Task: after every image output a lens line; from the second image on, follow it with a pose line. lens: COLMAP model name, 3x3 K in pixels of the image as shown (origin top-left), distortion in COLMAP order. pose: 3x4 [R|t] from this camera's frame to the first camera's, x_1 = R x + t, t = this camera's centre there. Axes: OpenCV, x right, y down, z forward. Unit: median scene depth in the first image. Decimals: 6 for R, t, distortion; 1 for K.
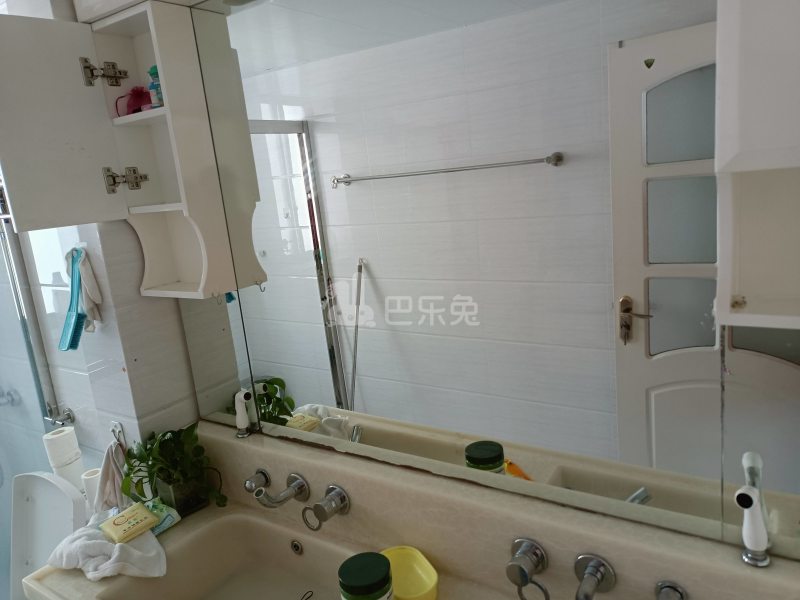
lens RADIAL K [[591.5, 0, 403.5], [0, 591.5, 299.3], [0, 0, 1]] dist [0.021367, 0.003351]
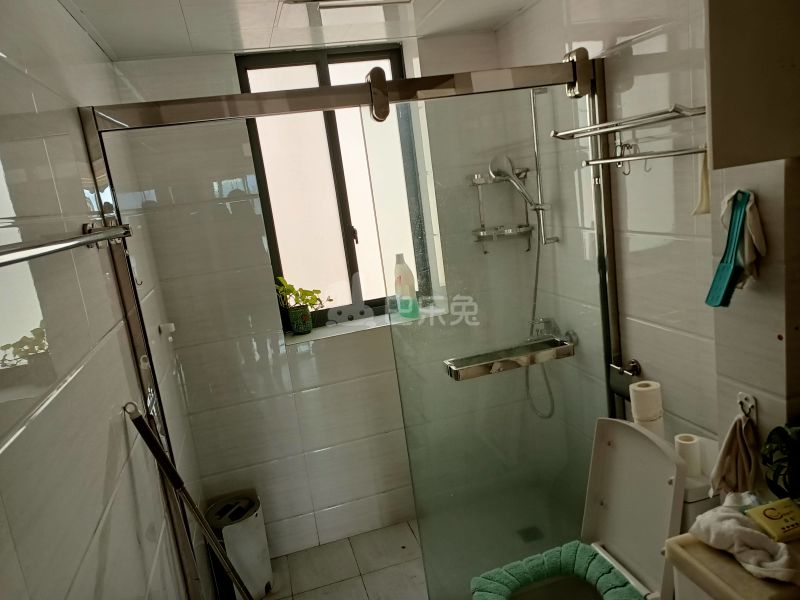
lens RADIAL K [[595.2, 0, 400.0], [0, 595.2, 300.0], [0, 0, 1]] dist [0.037708, 0.001905]
pose [[0.761349, 0.128230, -0.635535, -0.349899], [-0.079334, 0.991306, 0.104973, 0.018743], [0.643470, -0.029502, 0.764903, 0.004404]]
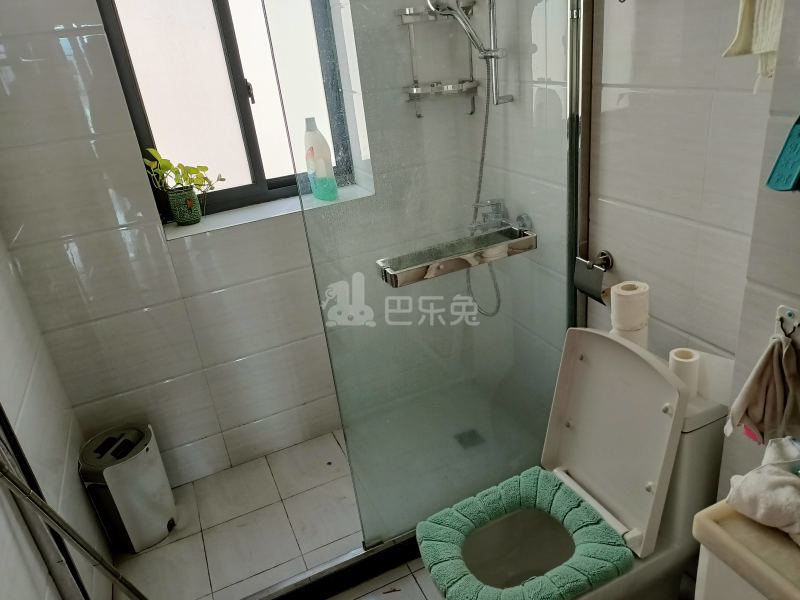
lens RADIAL K [[591.5, 0, 403.5], [0, 591.5, 299.3], [0, 0, 1]] dist [0.021367, 0.003351]
pose [[0.851025, 0.225243, -0.474364, -0.575379], [-0.084221, 0.950188, 0.300083, 0.039428], [0.518327, -0.215427, 0.827604, 0.260159]]
